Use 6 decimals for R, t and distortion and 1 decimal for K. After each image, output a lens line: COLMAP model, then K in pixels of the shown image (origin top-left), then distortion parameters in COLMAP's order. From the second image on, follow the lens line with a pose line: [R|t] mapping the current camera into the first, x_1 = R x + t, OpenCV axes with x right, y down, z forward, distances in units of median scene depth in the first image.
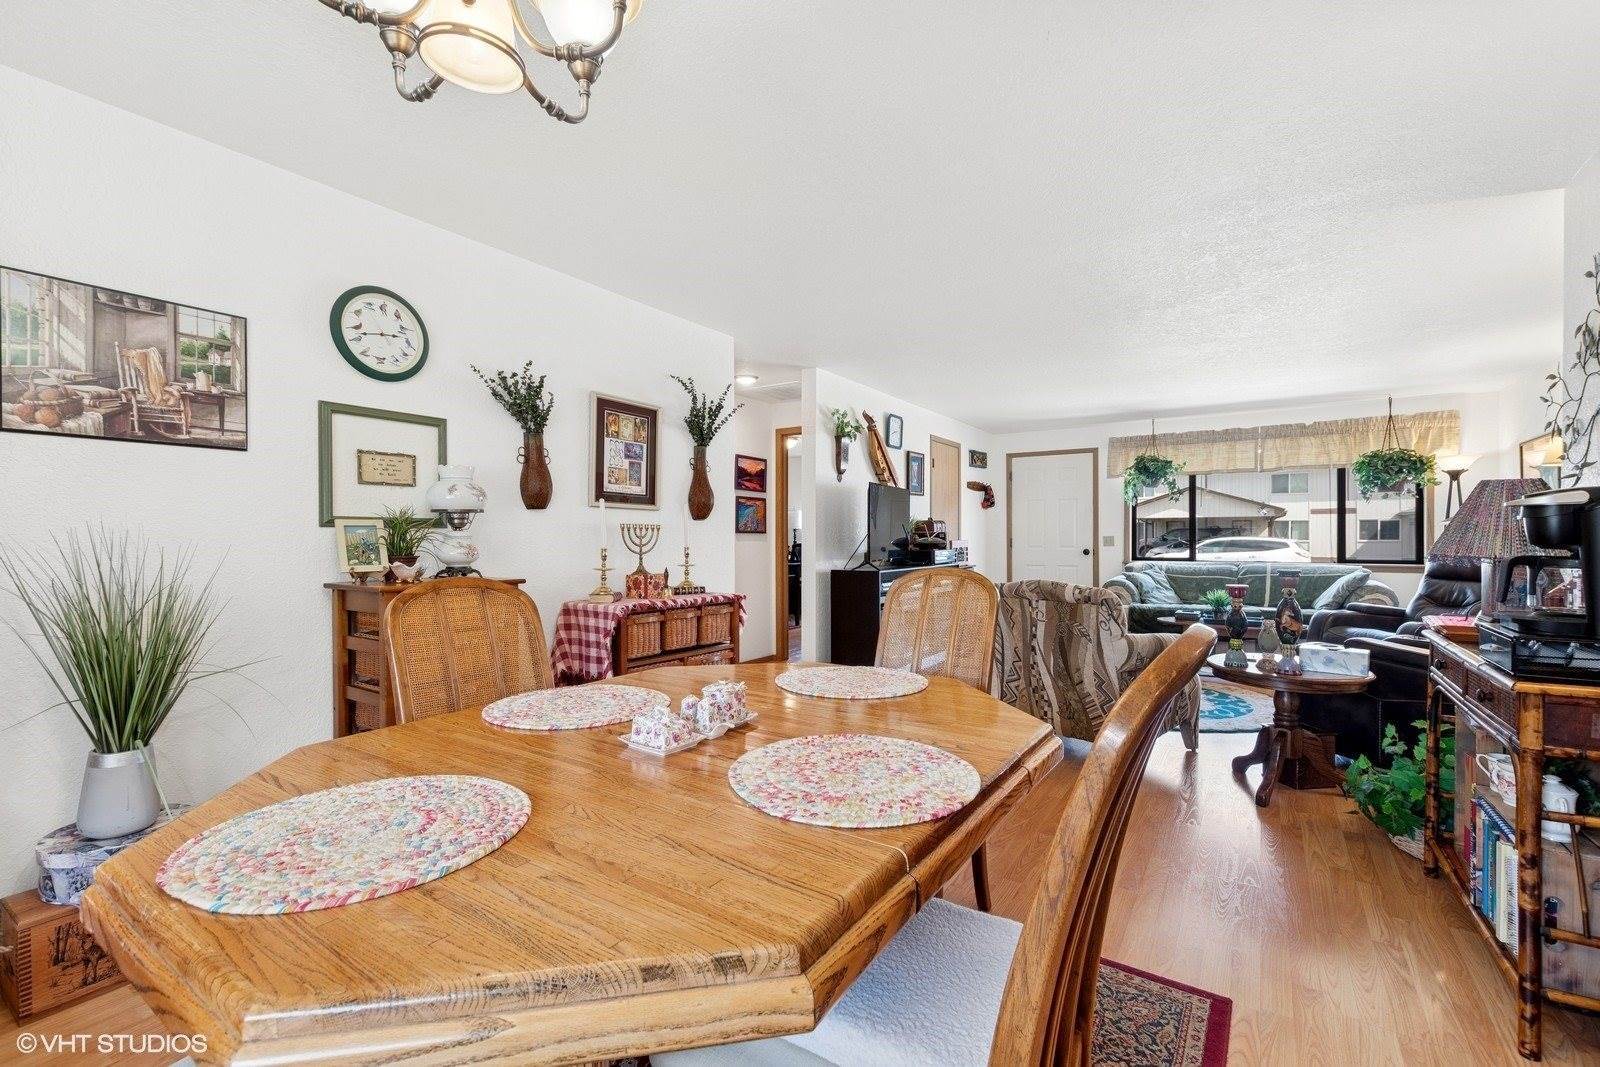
lens RADIAL K [[695.6, 0, 795.3], [0, 695.6, 541.9], [0, 0, 1]] dist [0.002719, 0.000218]
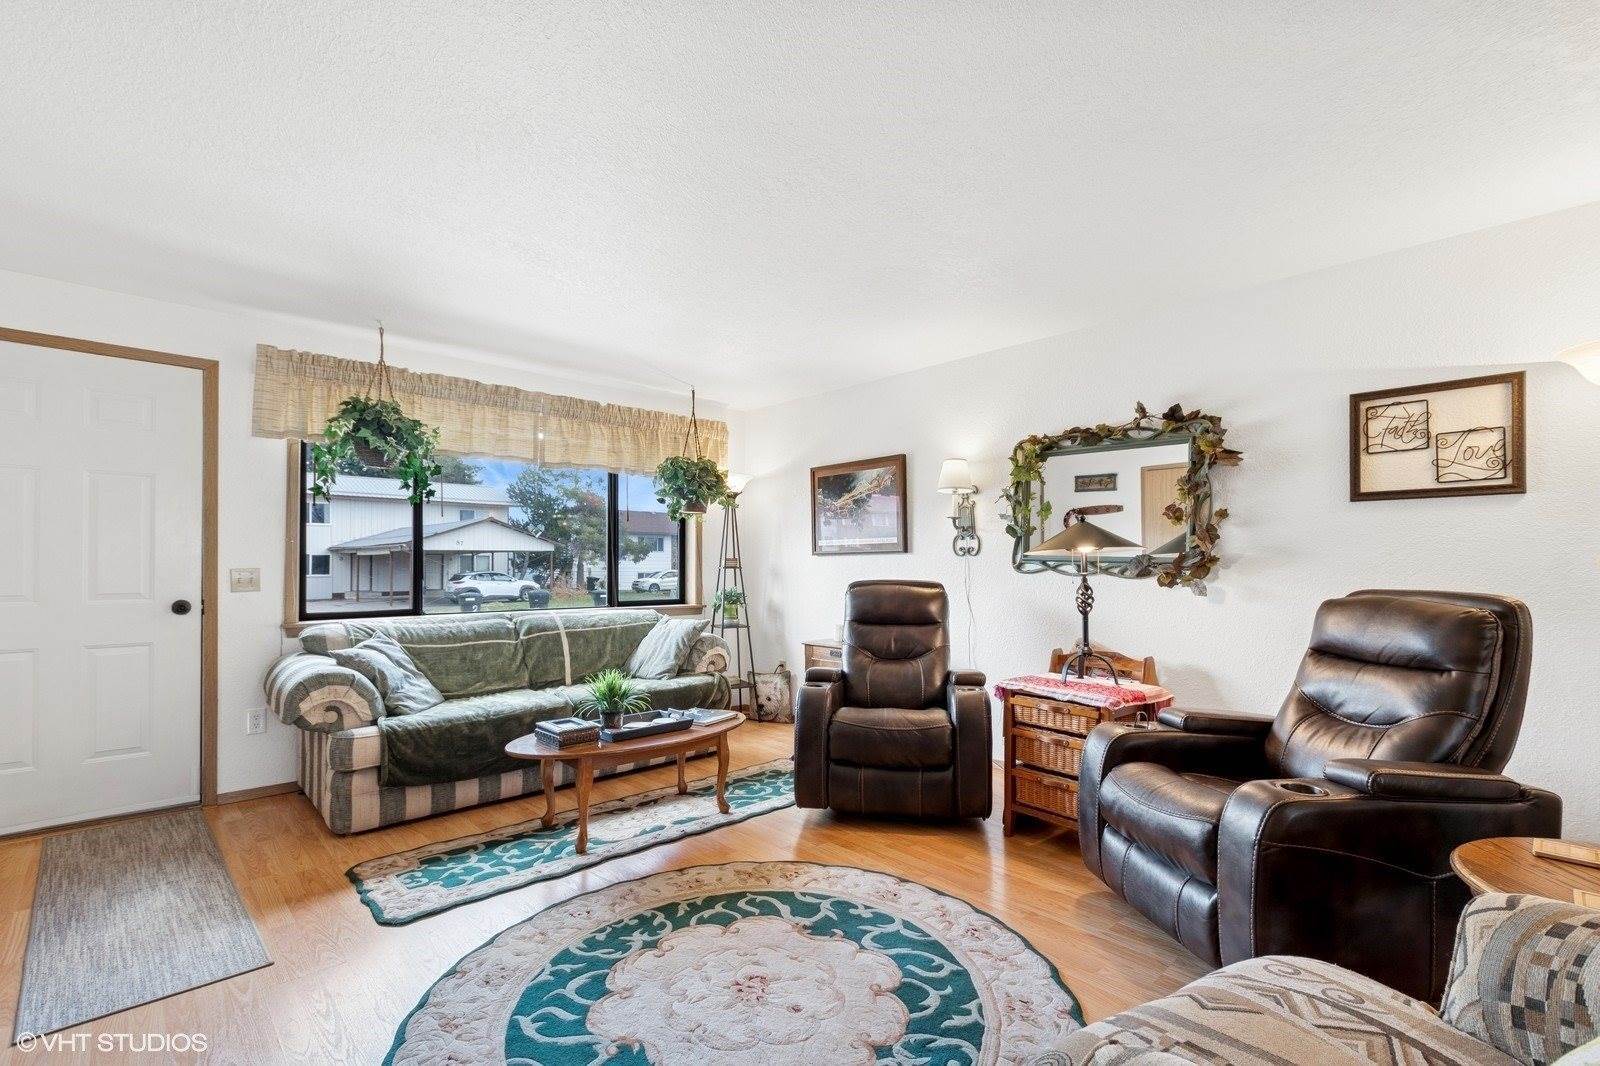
lens RADIAL K [[711.4, 0, 819.2], [0, 711.4, 563.5], [0, 0, 1]] dist [-0.000390, -0.000047]
pose [[0.207535, 0.010441, 0.978172, 0.263986], [0.008451, 0.999887, -0.012465, -0.009624], [-0.978191, 0.010853, 0.207423, 1.679061]]
